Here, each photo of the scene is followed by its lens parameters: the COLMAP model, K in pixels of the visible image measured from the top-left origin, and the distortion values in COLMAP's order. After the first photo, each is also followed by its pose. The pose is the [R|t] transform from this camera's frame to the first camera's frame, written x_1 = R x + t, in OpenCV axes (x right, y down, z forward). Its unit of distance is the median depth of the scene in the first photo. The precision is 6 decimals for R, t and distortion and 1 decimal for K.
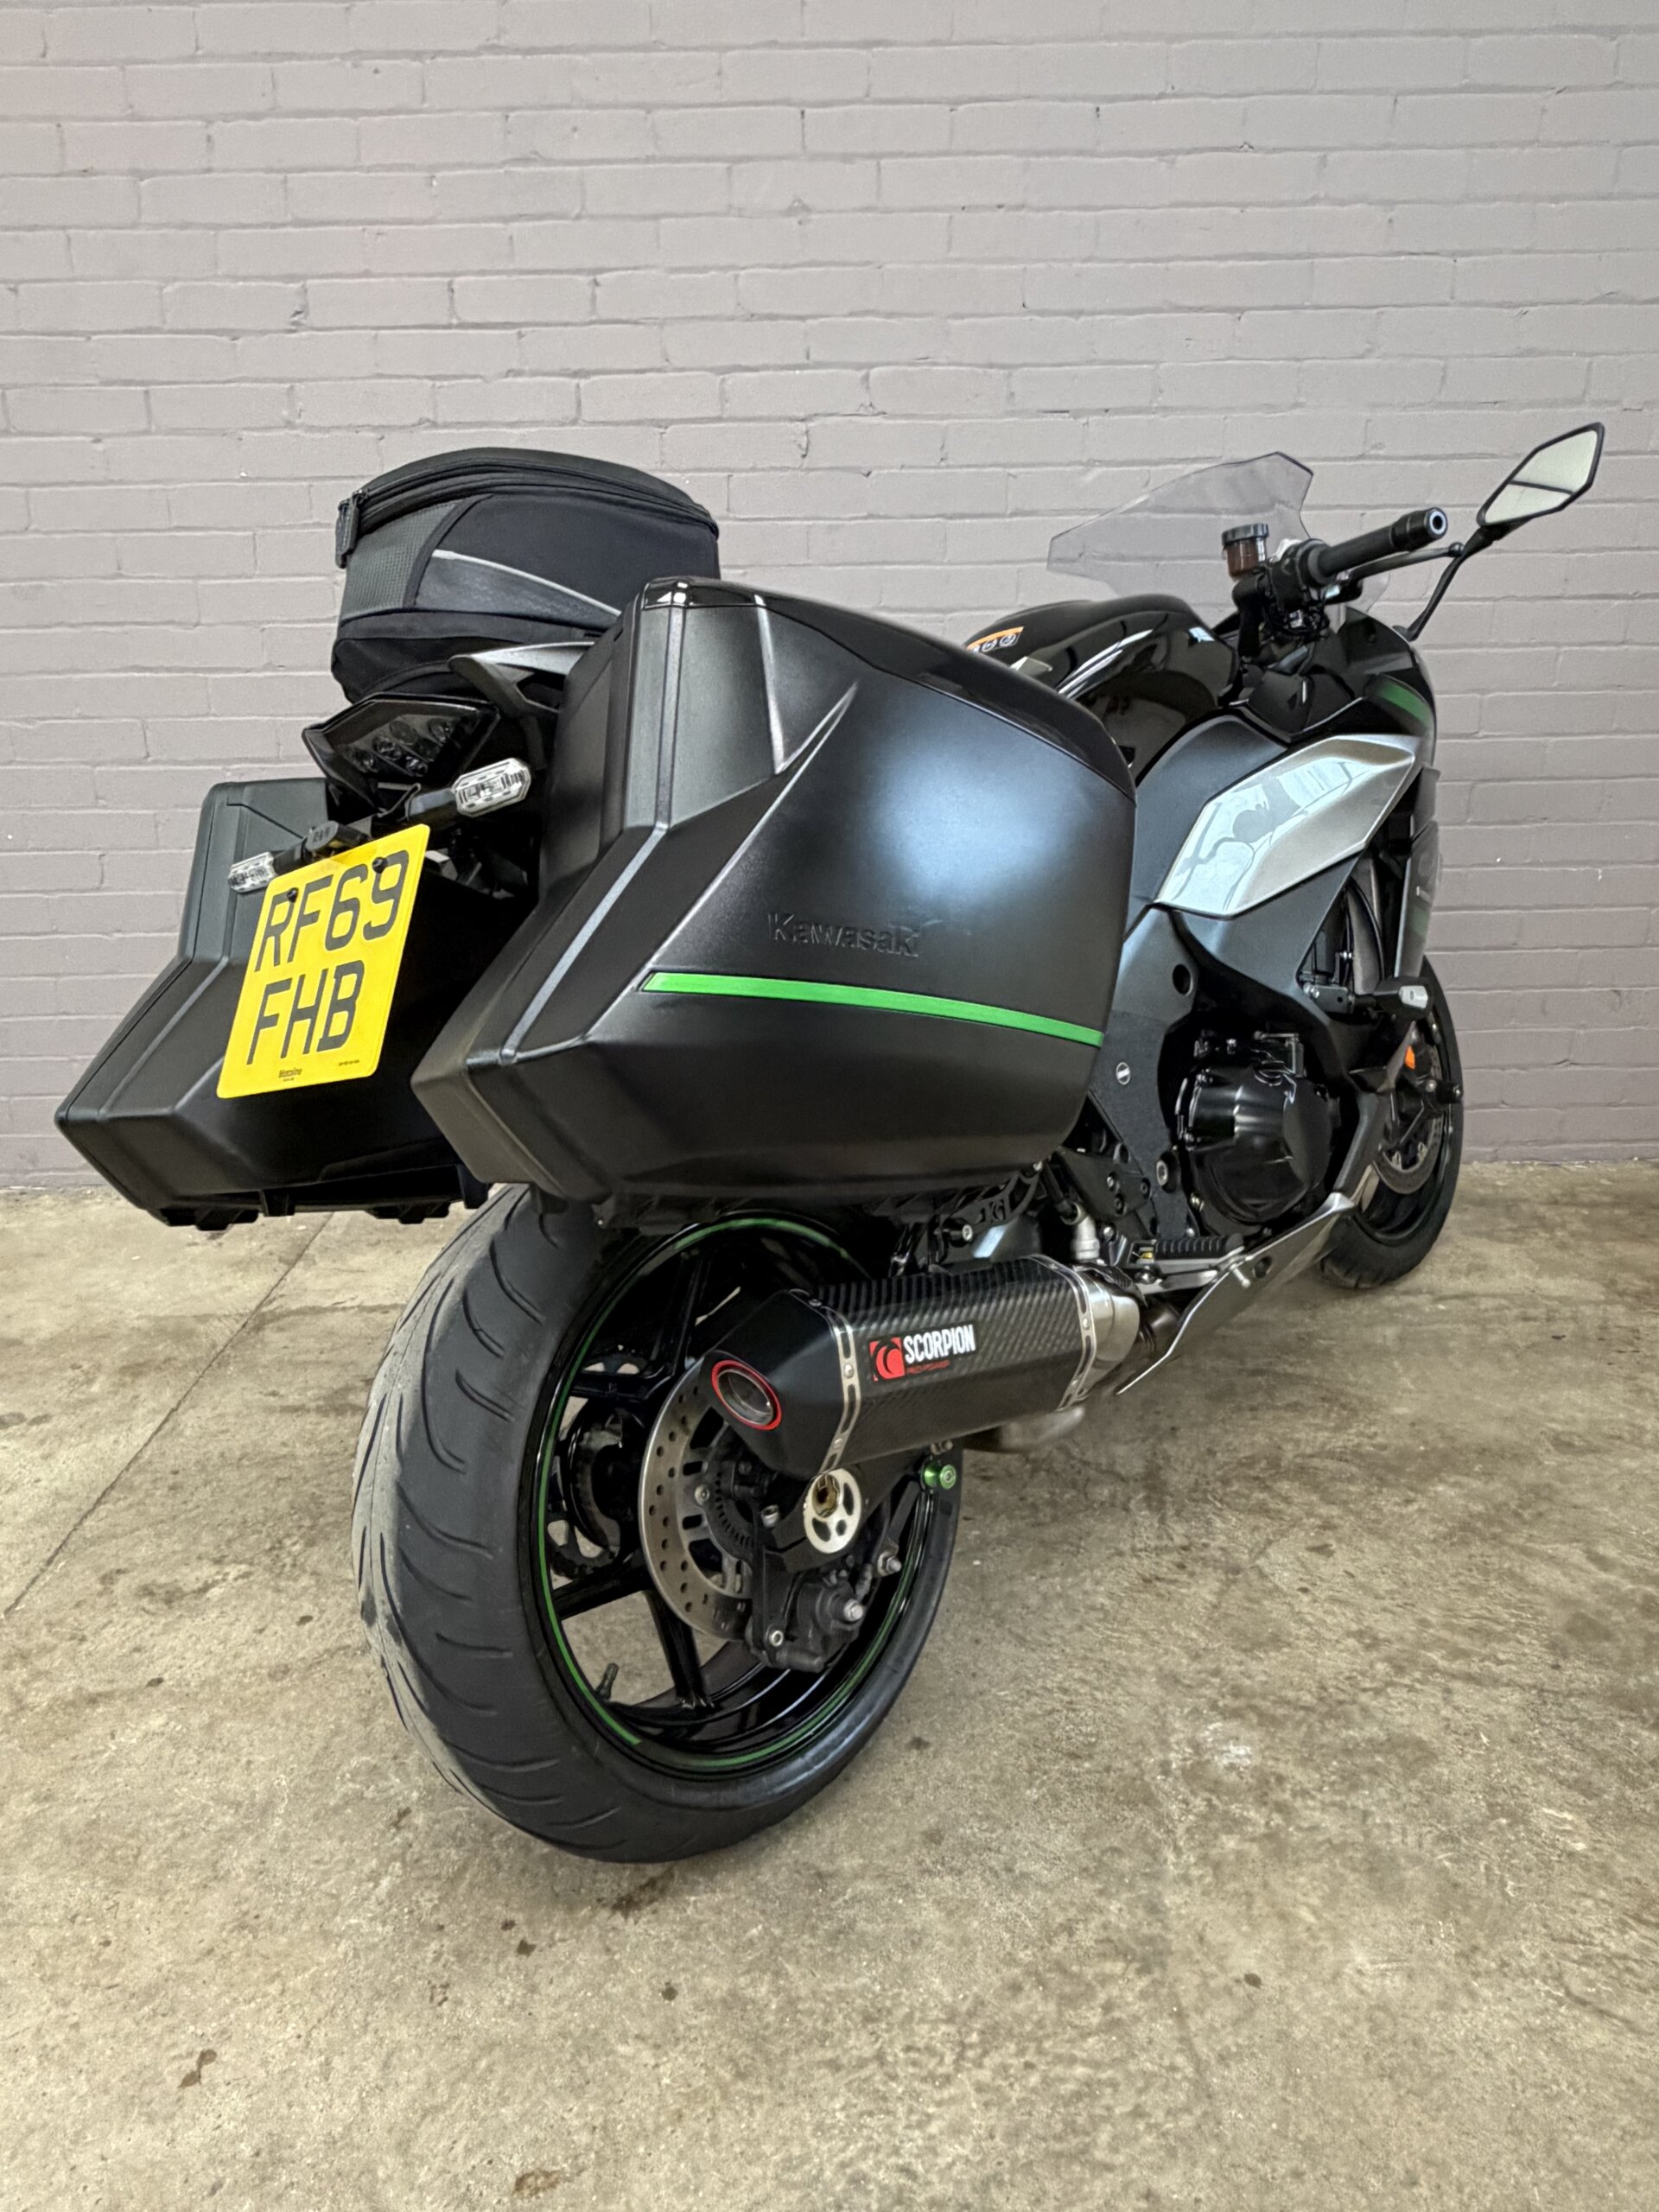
lens RADIAL K [[1486.0, 0, 824.2], [0, 1486.0, 1088.0], [0, 0, 1]] dist [-0.002944, 0.002760]
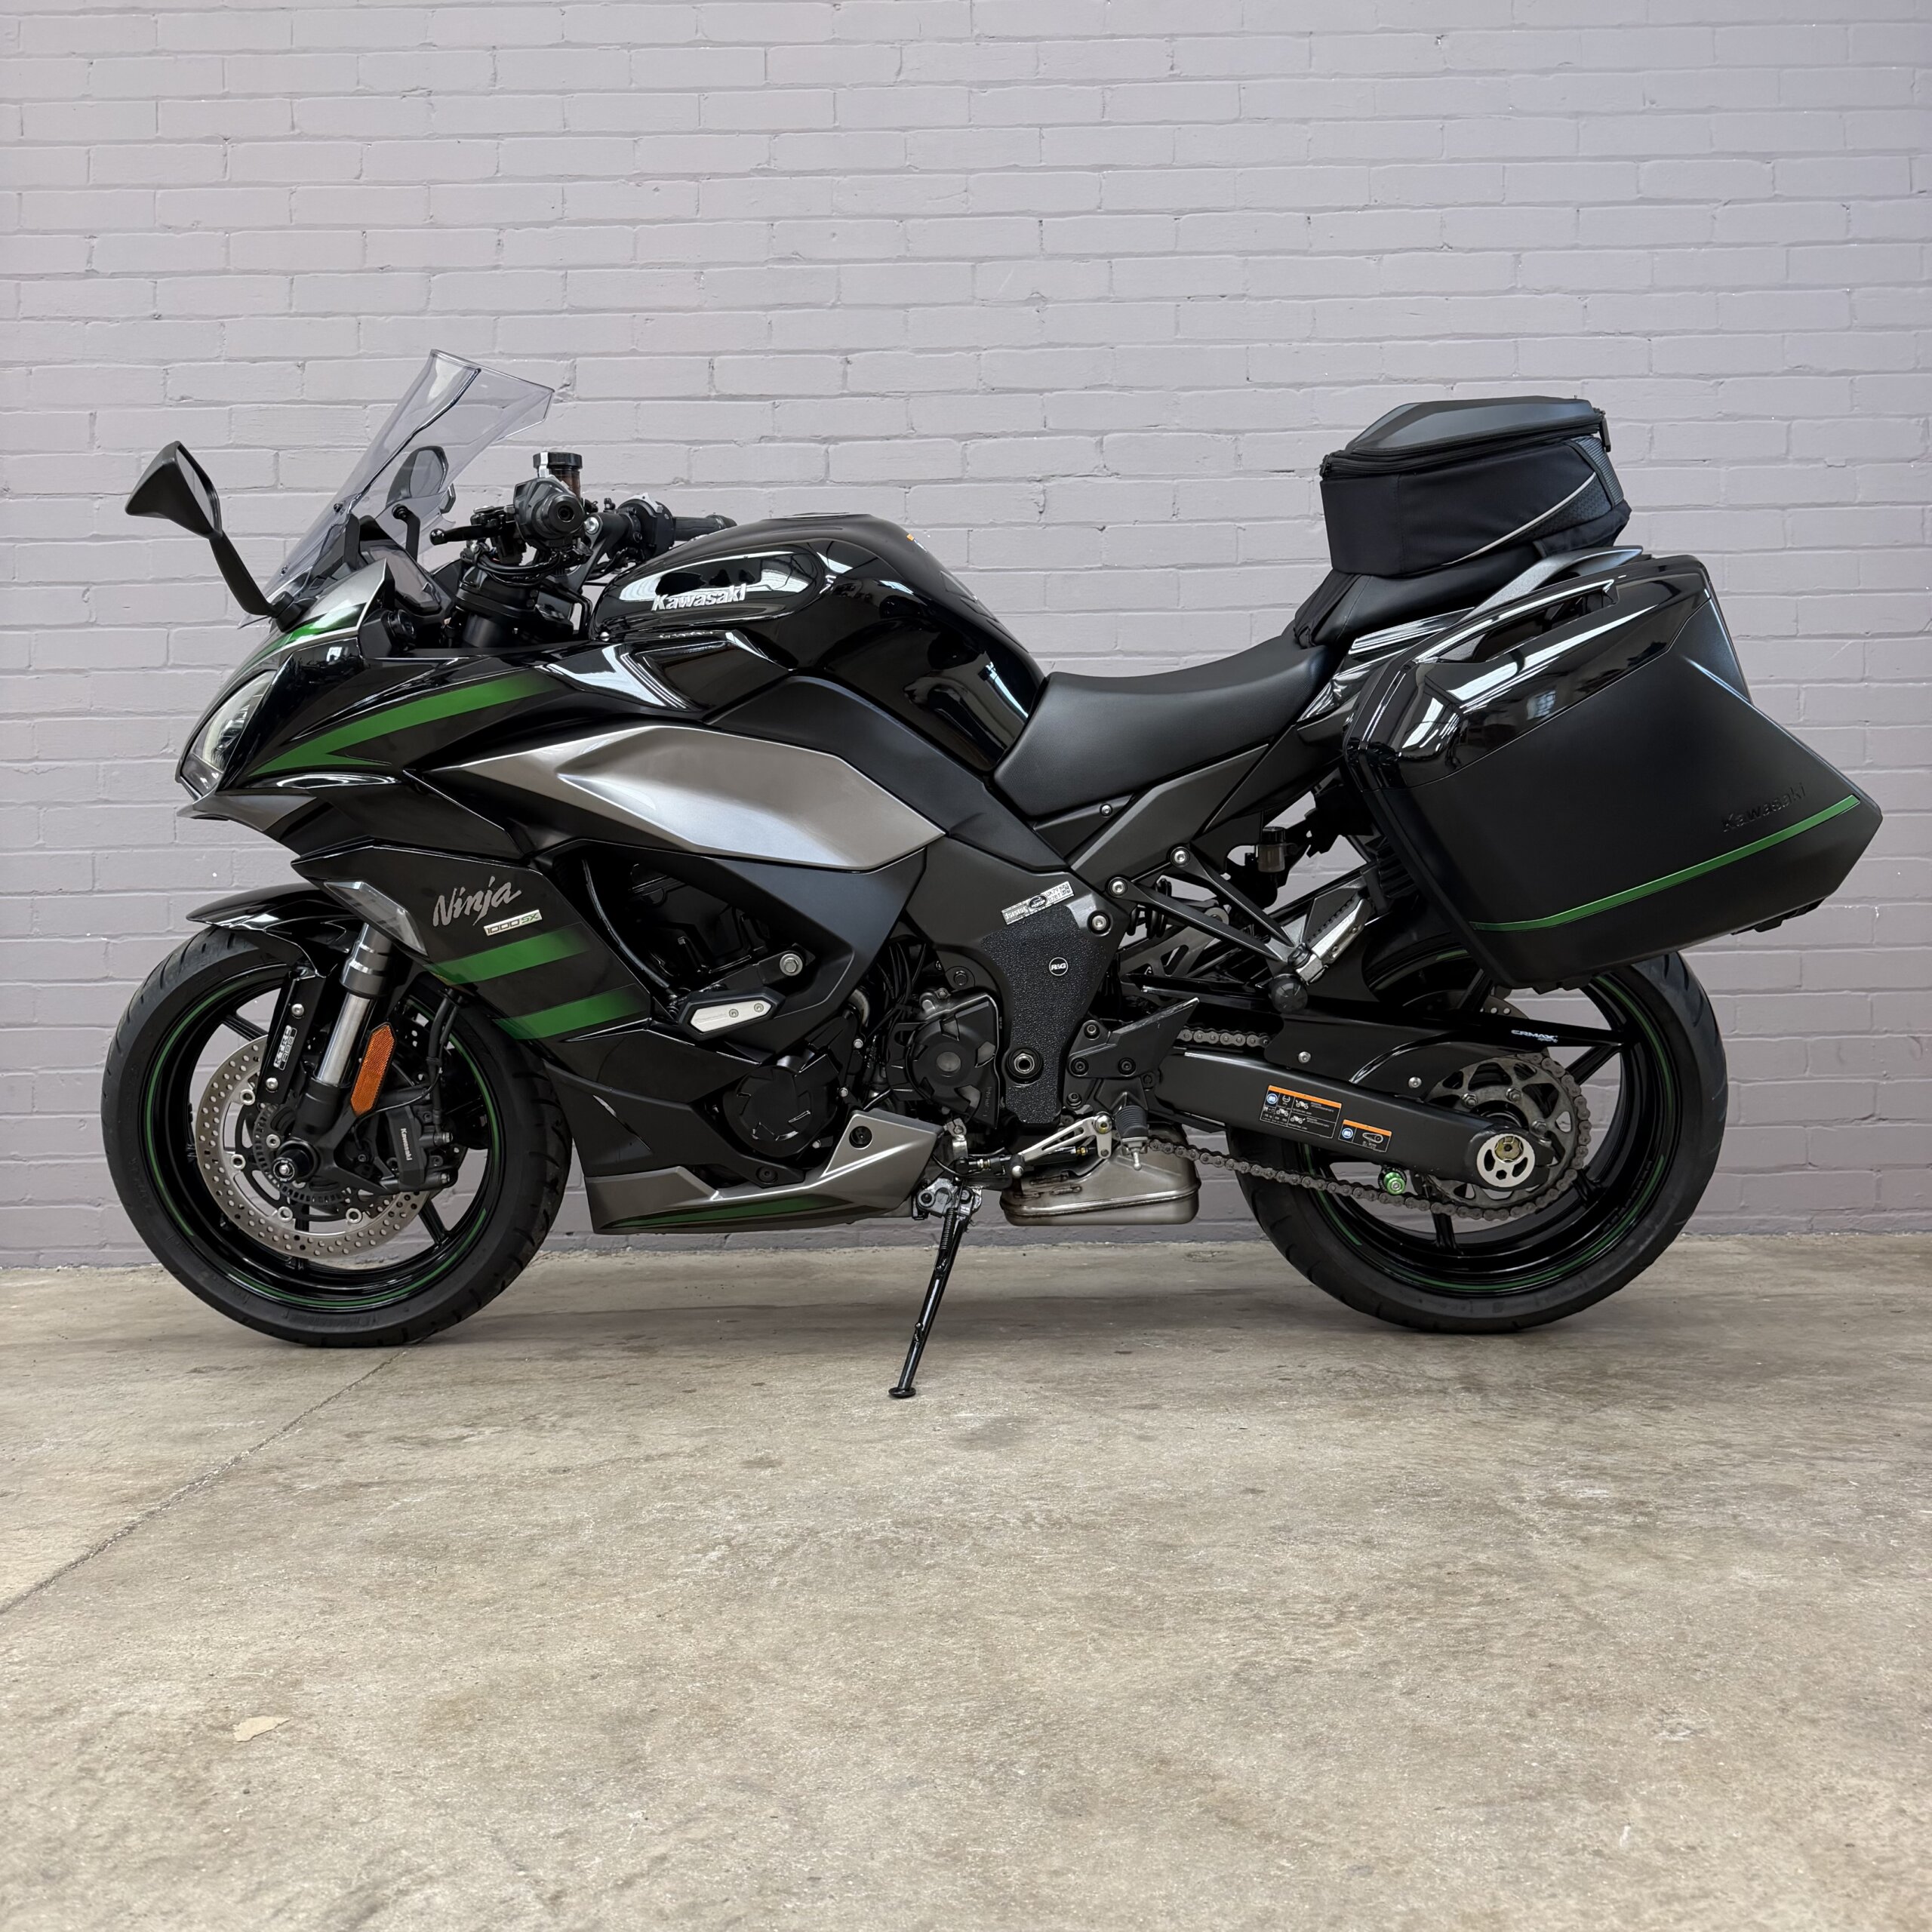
lens RADIAL K [[1831.4, 0, 964.8], [0, 1831.4, 964.6], [0, 0, 1]] dist [0.004495, 0.000000]
pose [[0.999998, -0.001546, -0.000843, -0.075238], [0.001213, 0.951943, -0.306274, 0.303067], [0.001276, 0.306272, 0.951943, -0.133626]]
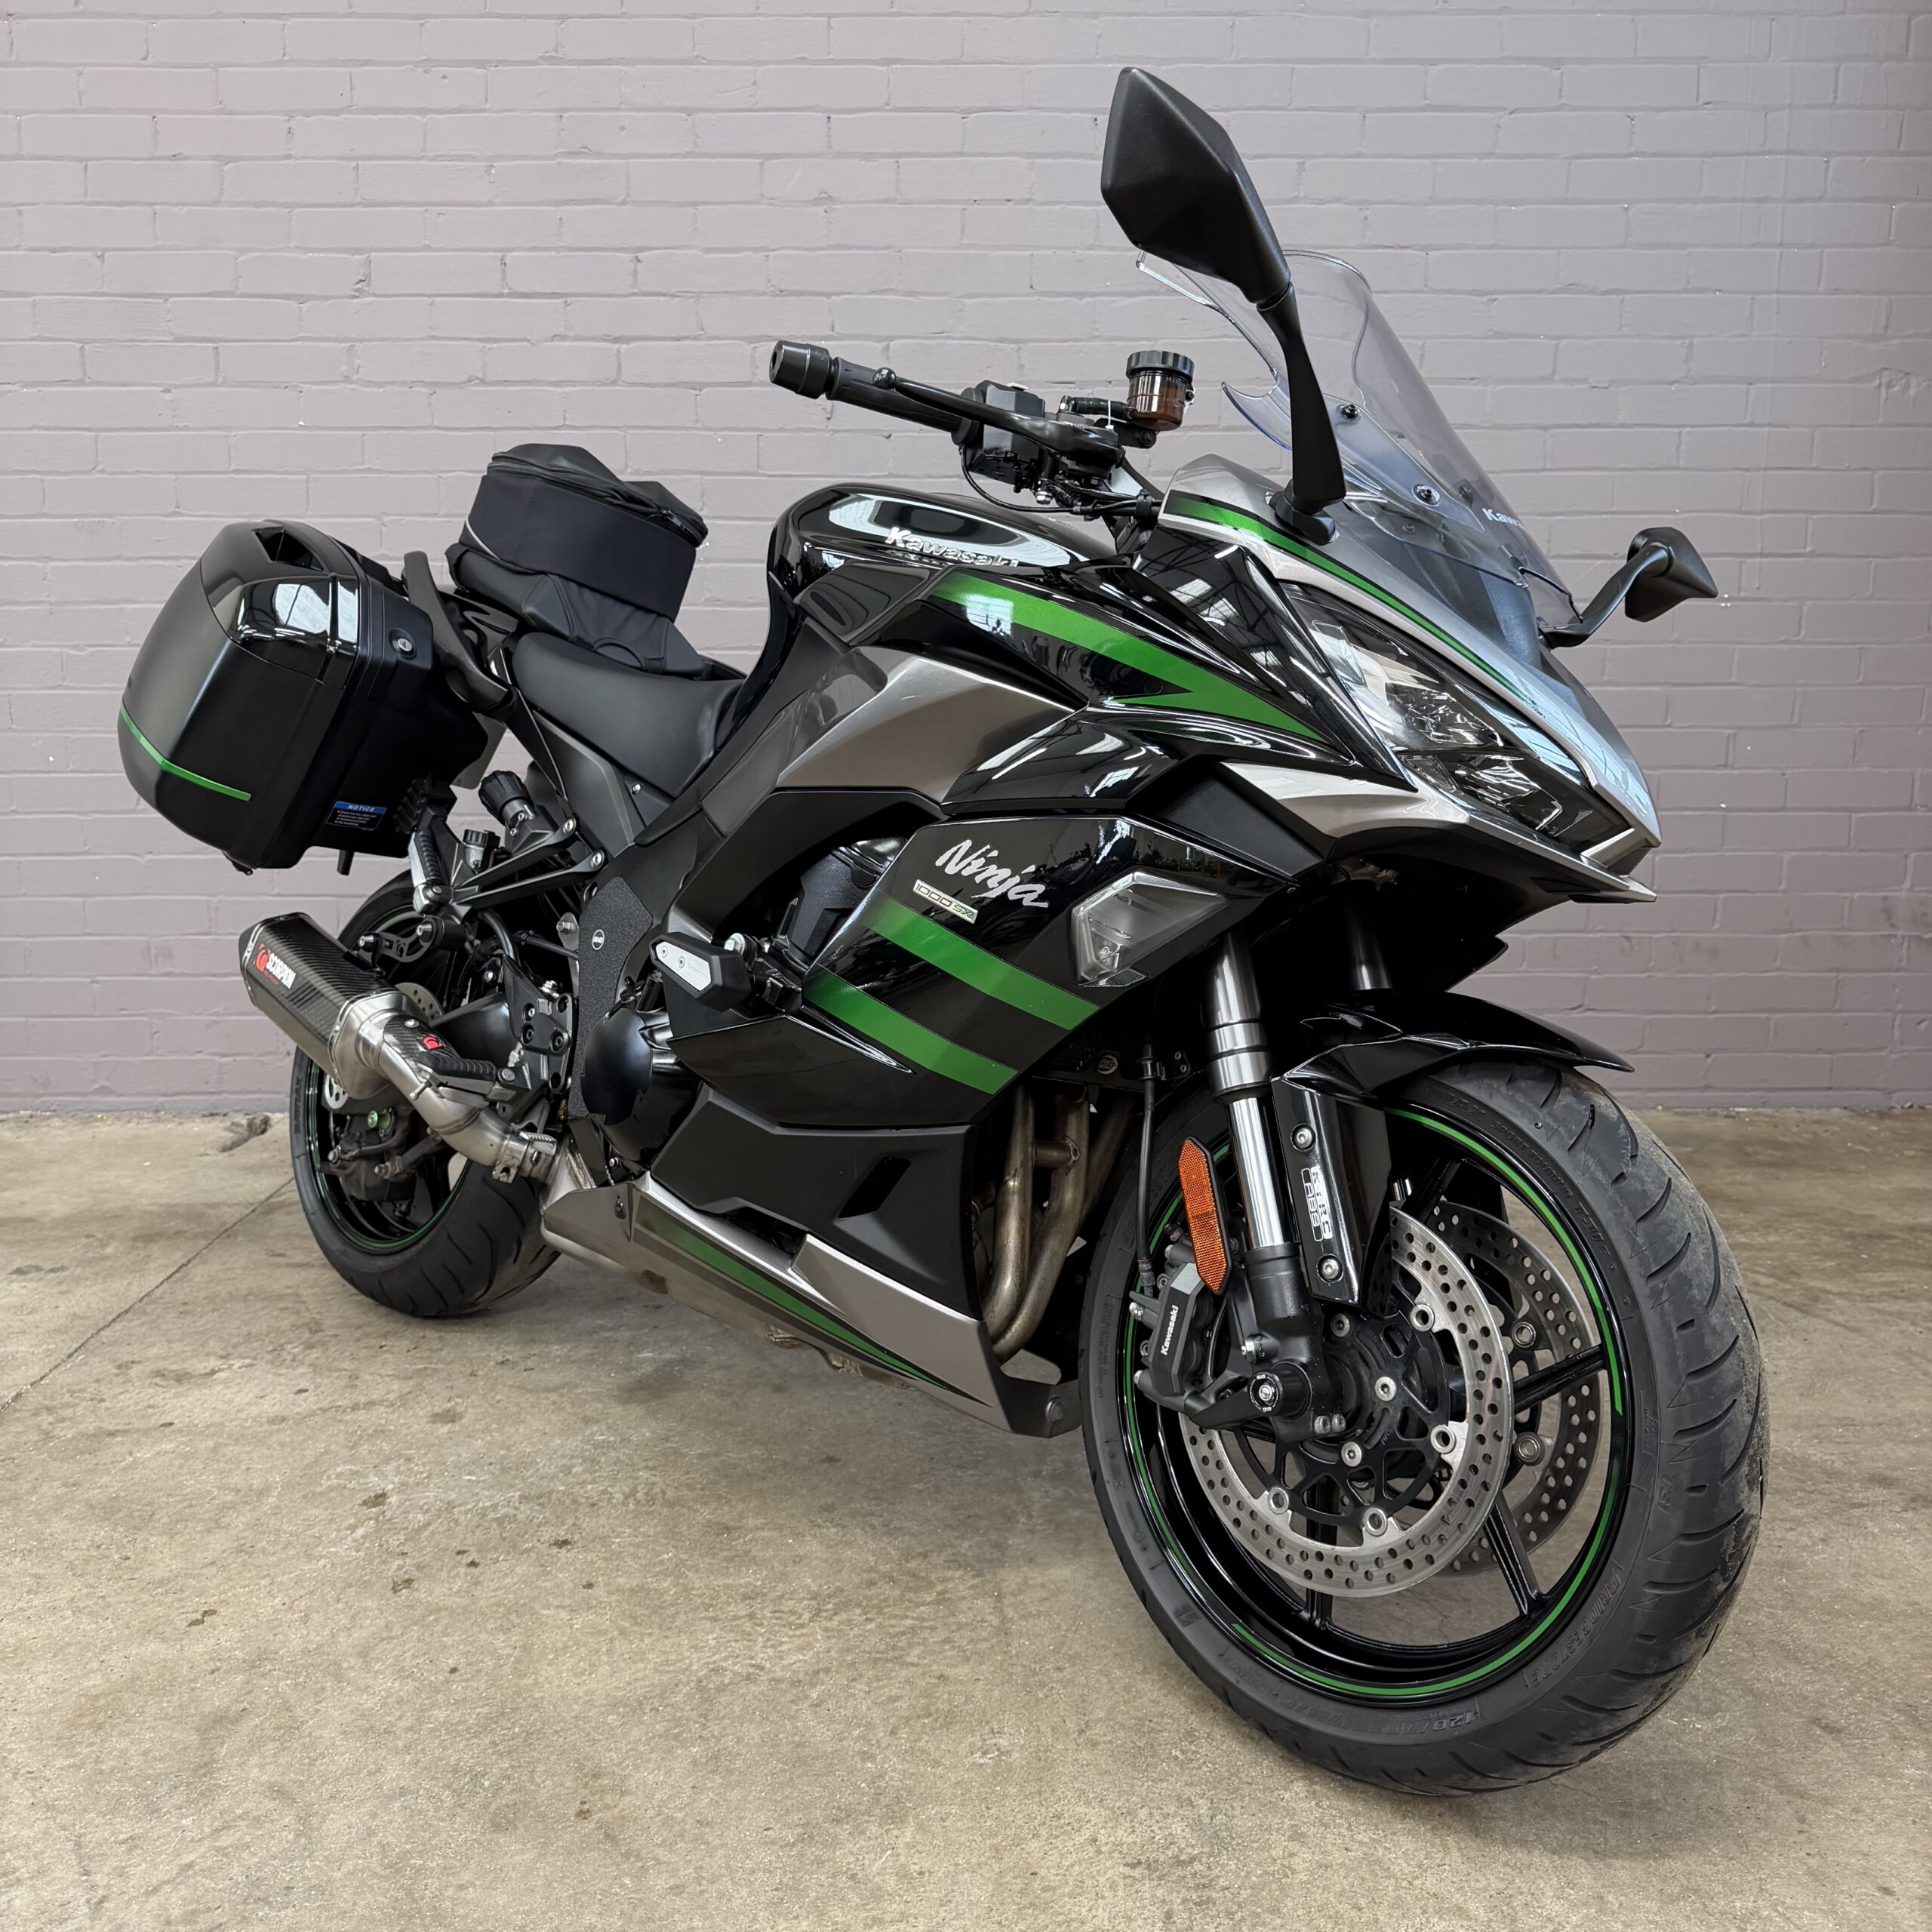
lens RADIAL K [[1831.4, 0, 971.6], [0, 1831.4, 968.4], [0, 0, 1]] dist [0.004495, 0.000000]
pose [[0.999873, 0.015493, 0.003655, 0.103024], [-0.014911, 0.991958, -0.125686, 0.150585], [-0.005573, 0.125616, 0.992063, -0.293600]]
